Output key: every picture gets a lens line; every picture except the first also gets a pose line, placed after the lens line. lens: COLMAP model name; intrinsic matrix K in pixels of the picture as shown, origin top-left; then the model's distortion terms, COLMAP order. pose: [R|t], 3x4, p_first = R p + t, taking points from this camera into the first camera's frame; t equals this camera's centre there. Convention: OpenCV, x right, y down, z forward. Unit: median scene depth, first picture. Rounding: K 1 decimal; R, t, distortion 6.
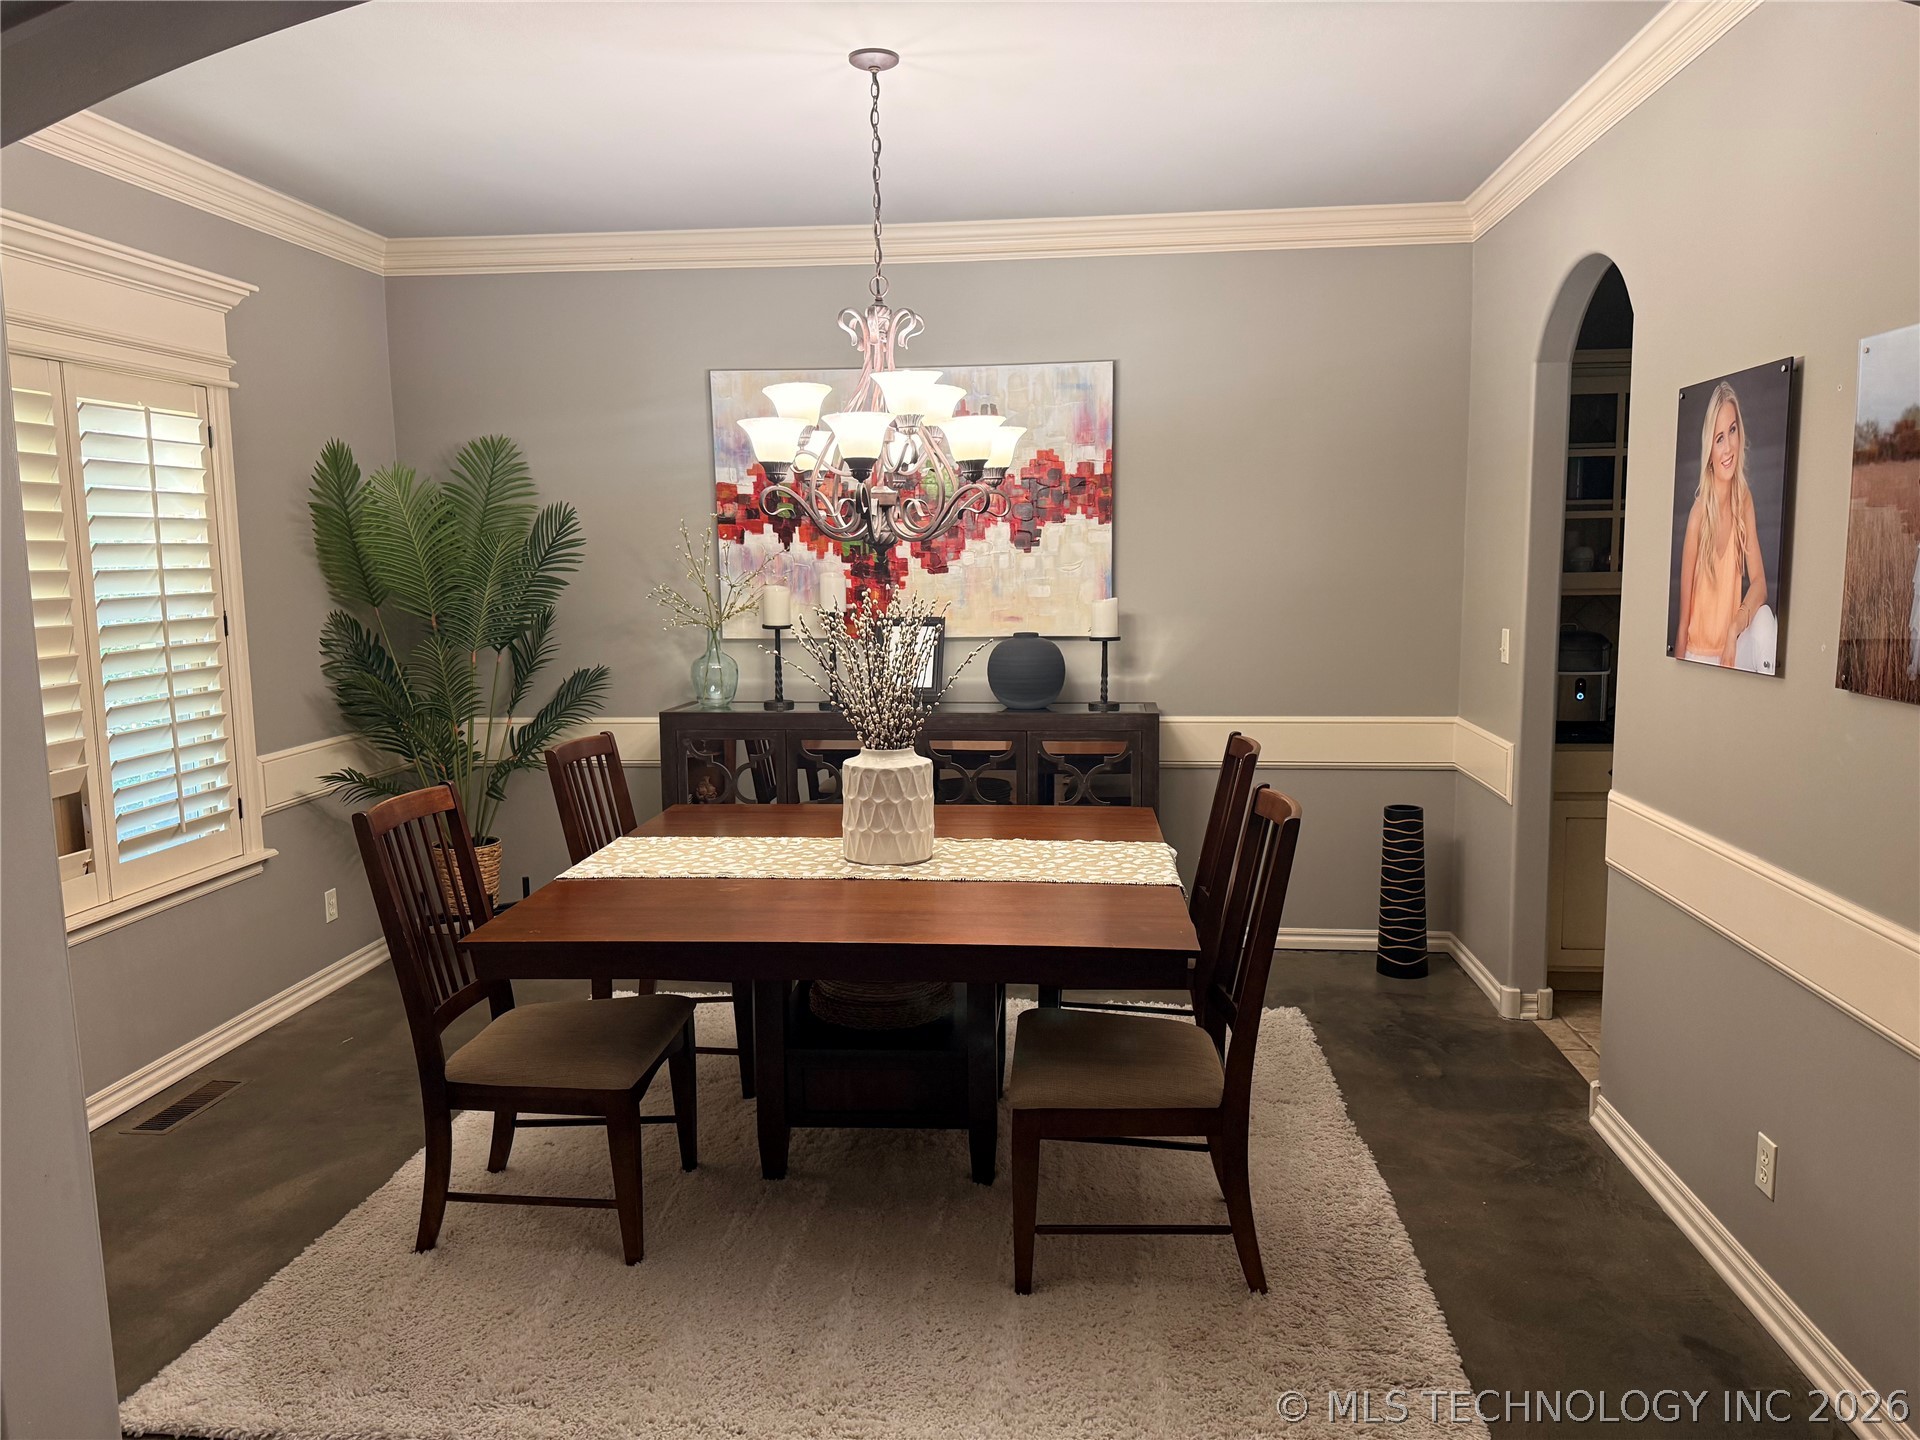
lens RADIAL K [[1388.9, 0, 958.7], [0, 1388.9, 719.5], [0, 0, 1]] dist [0.044108, -0.007448]
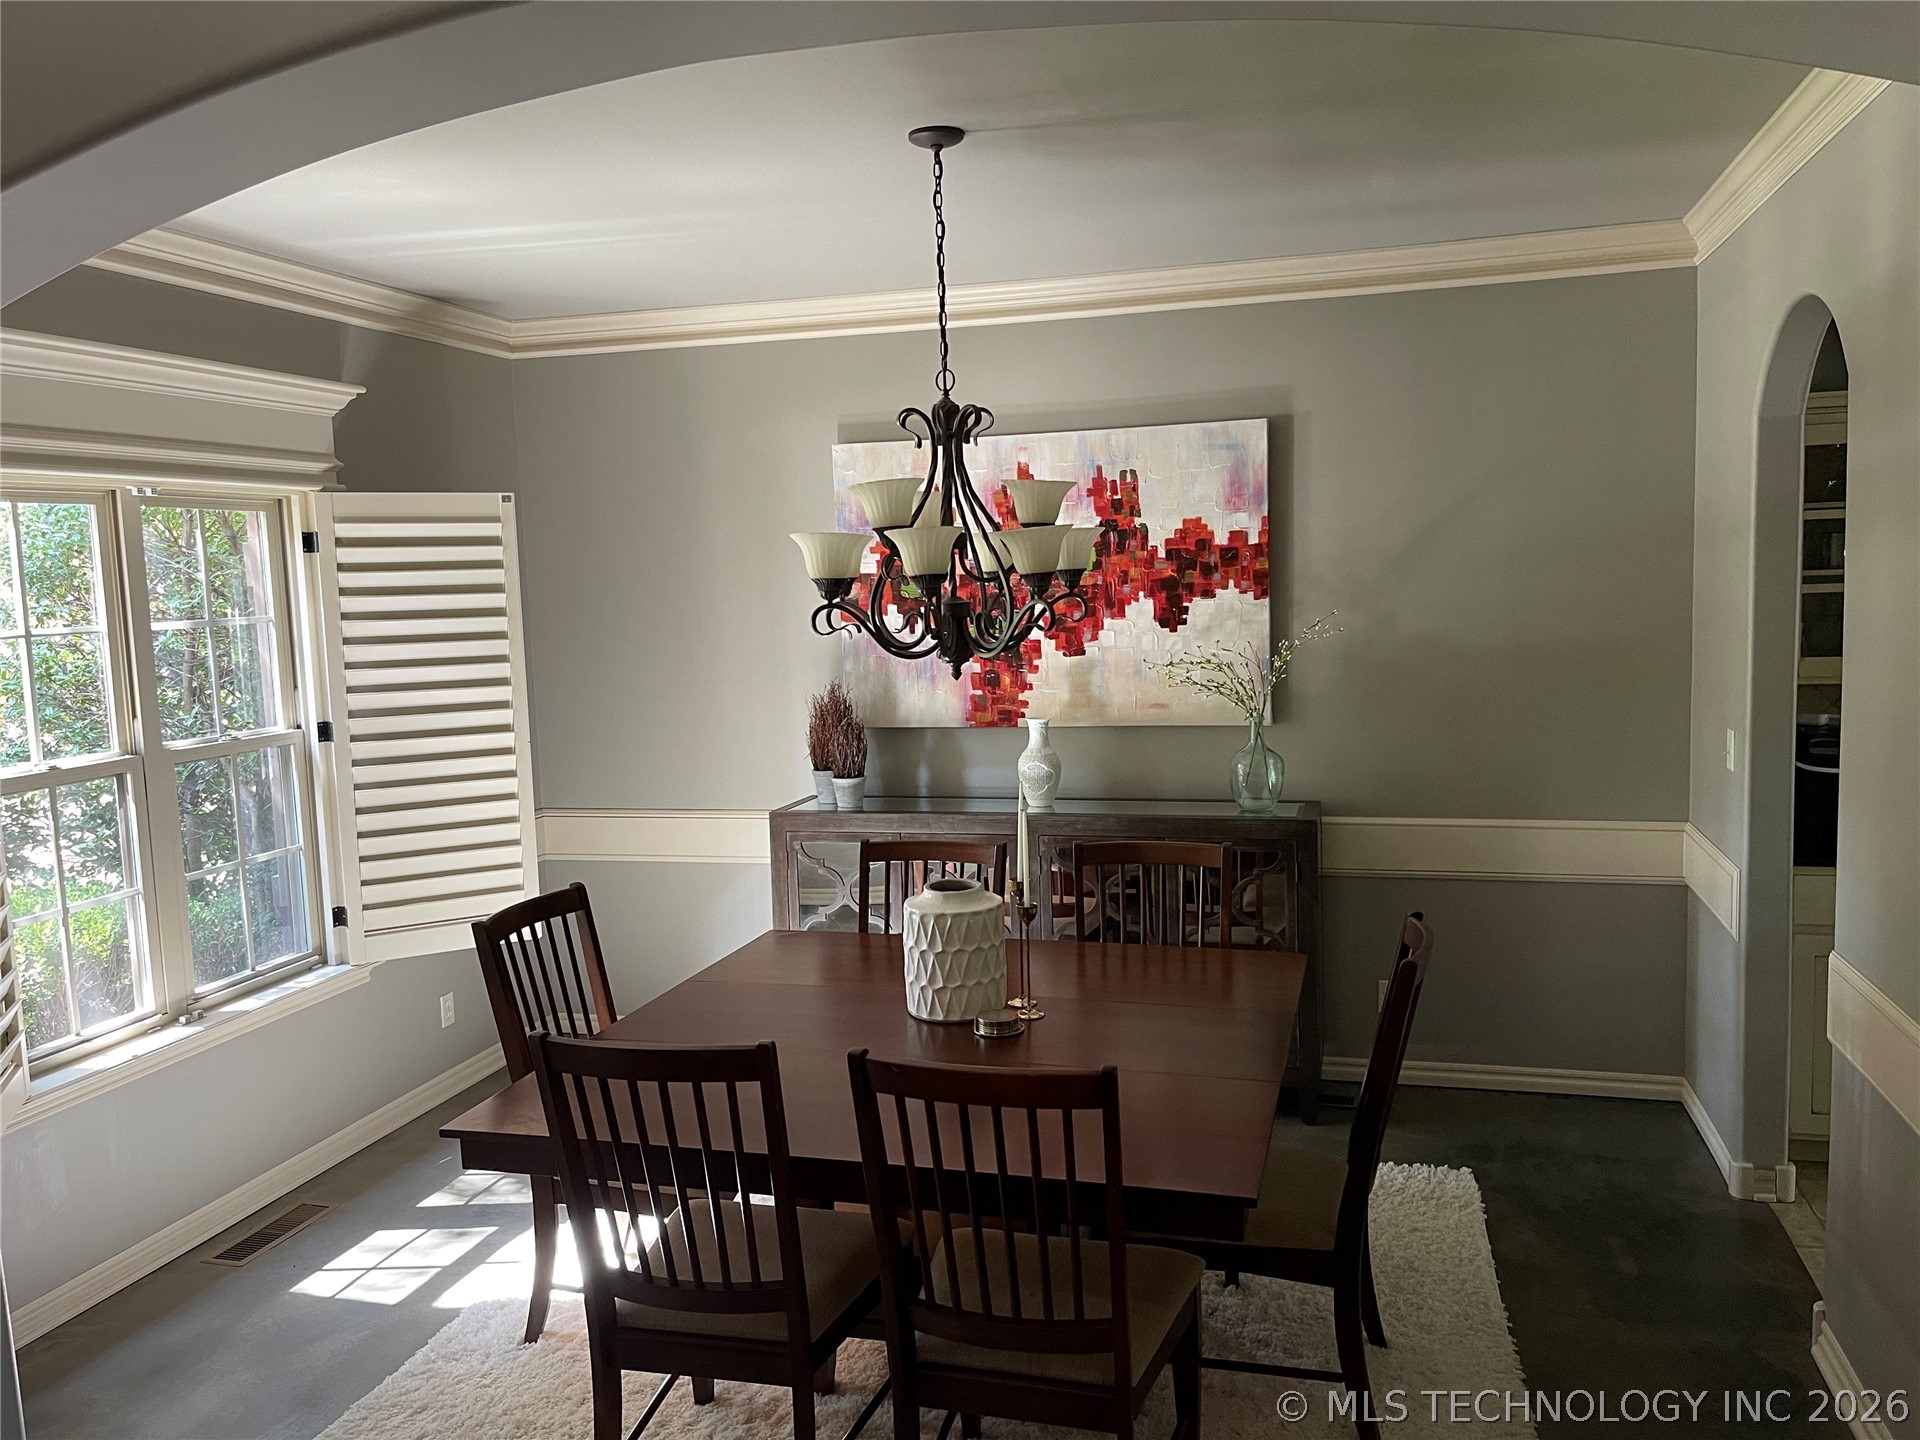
lens RADIAL K [[1495.7, 0, 968.3], [0, 1495.7, 718.4], [0, 0, 1]] dist [0.054944, -0.056038]
pose [[0.985757, -0.003815, -0.168132, 0.082139], [0.001866, 0.999929, -0.011748, -0.054193], [0.168165, 0.011267, 0.985694, 0.028704]]
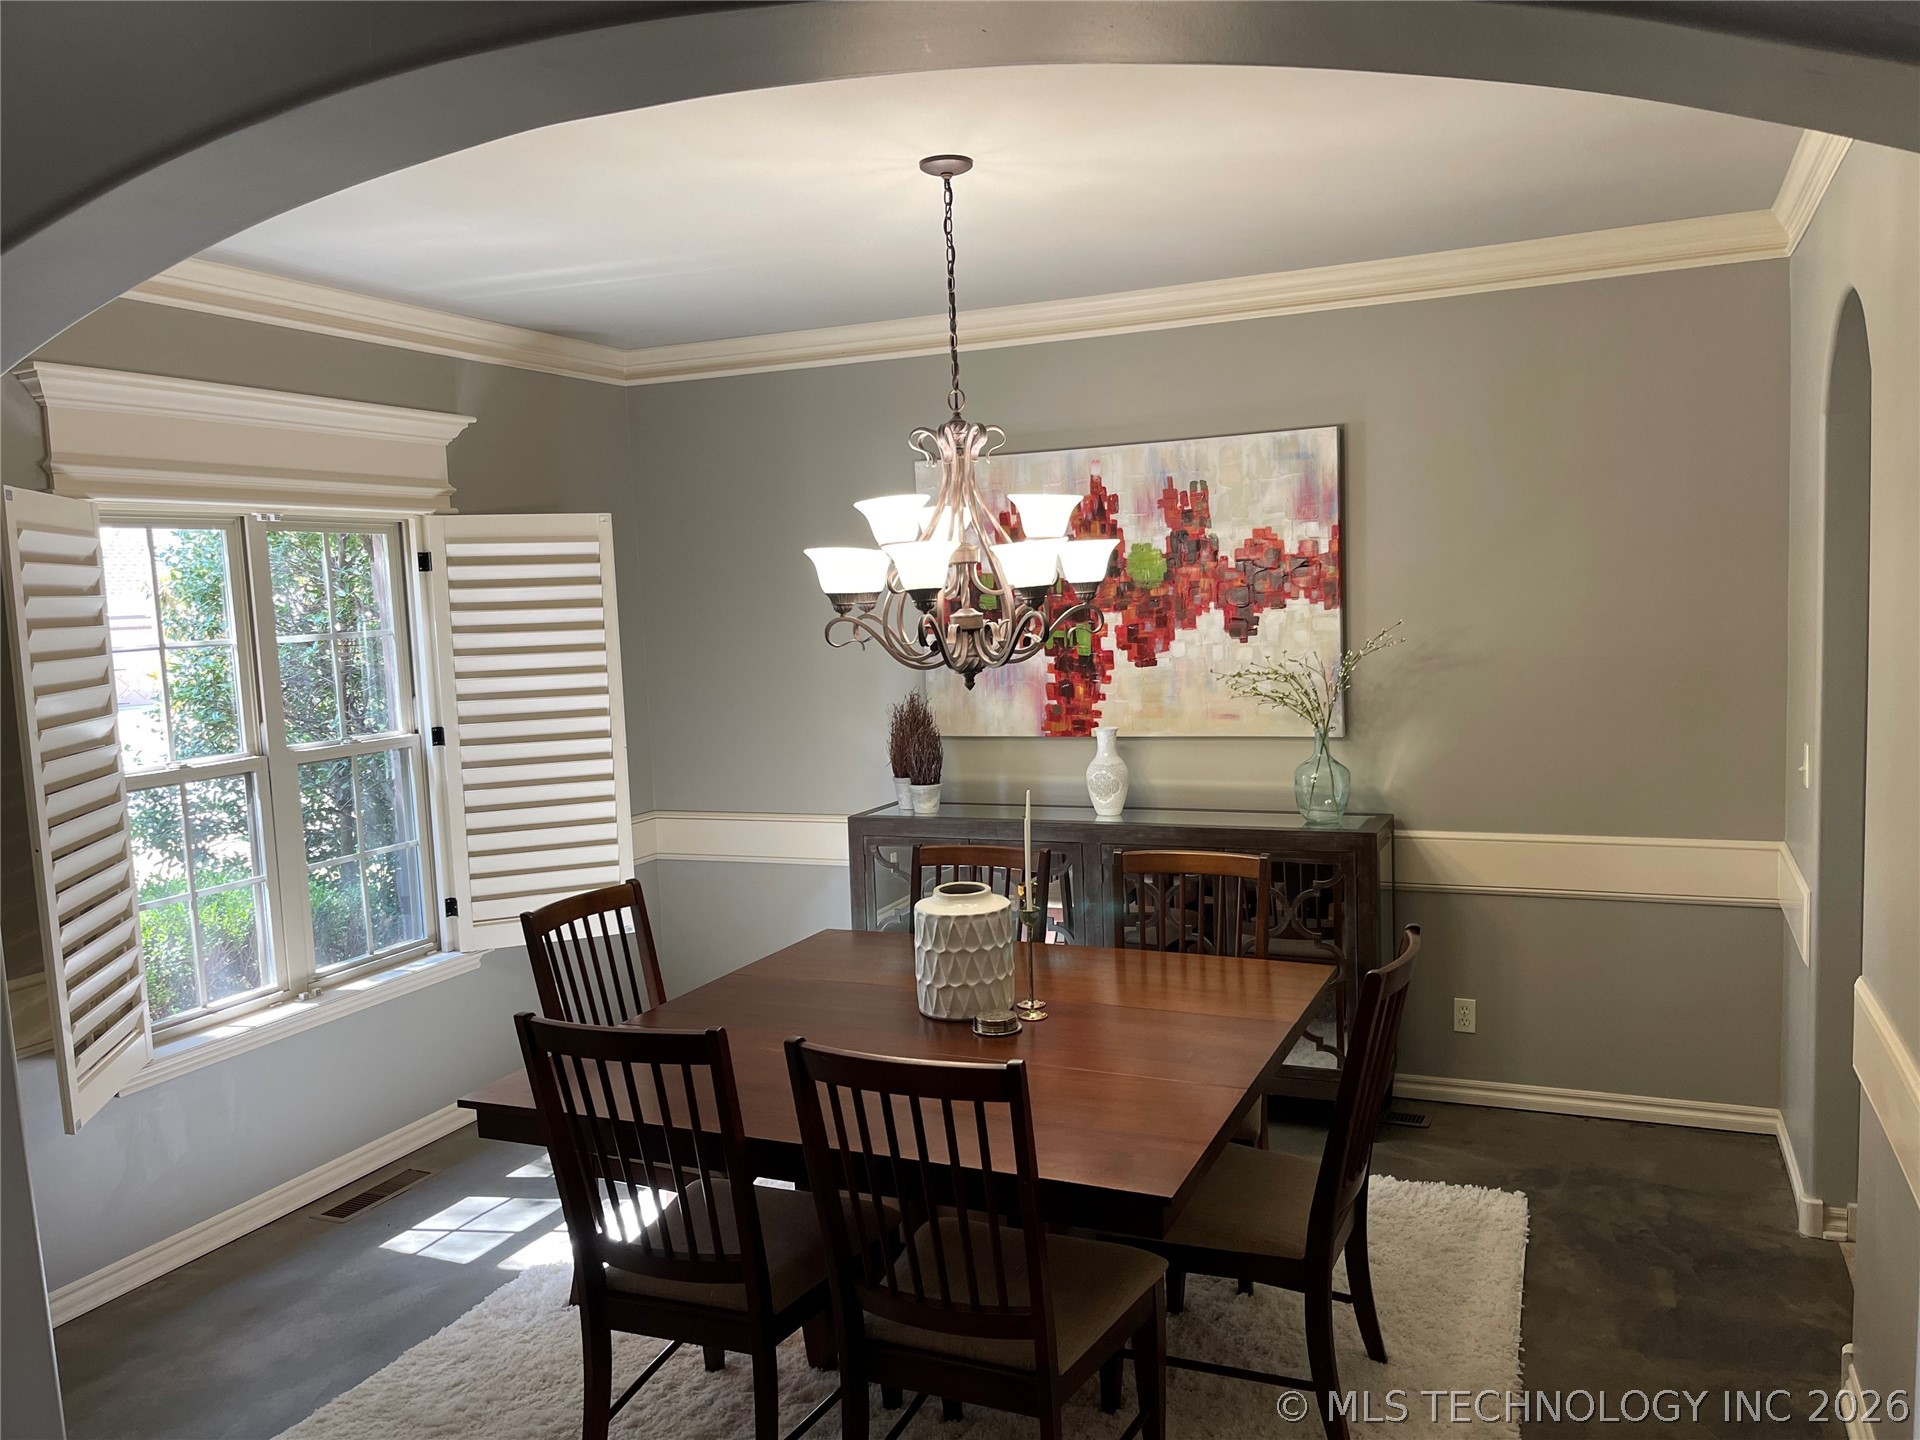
lens RADIAL K [[1495.7, 0, 958.2], [0, 1495.7, 731.0], [0, 0, 1]] dist [0.054944, -0.056038]
pose [[0.951513, 0.003009, -0.307594, 0.173188], [-0.006189, 0.999937, -0.009366, -0.053837], [0.307547, 0.010816, 0.951471, 0.028776]]
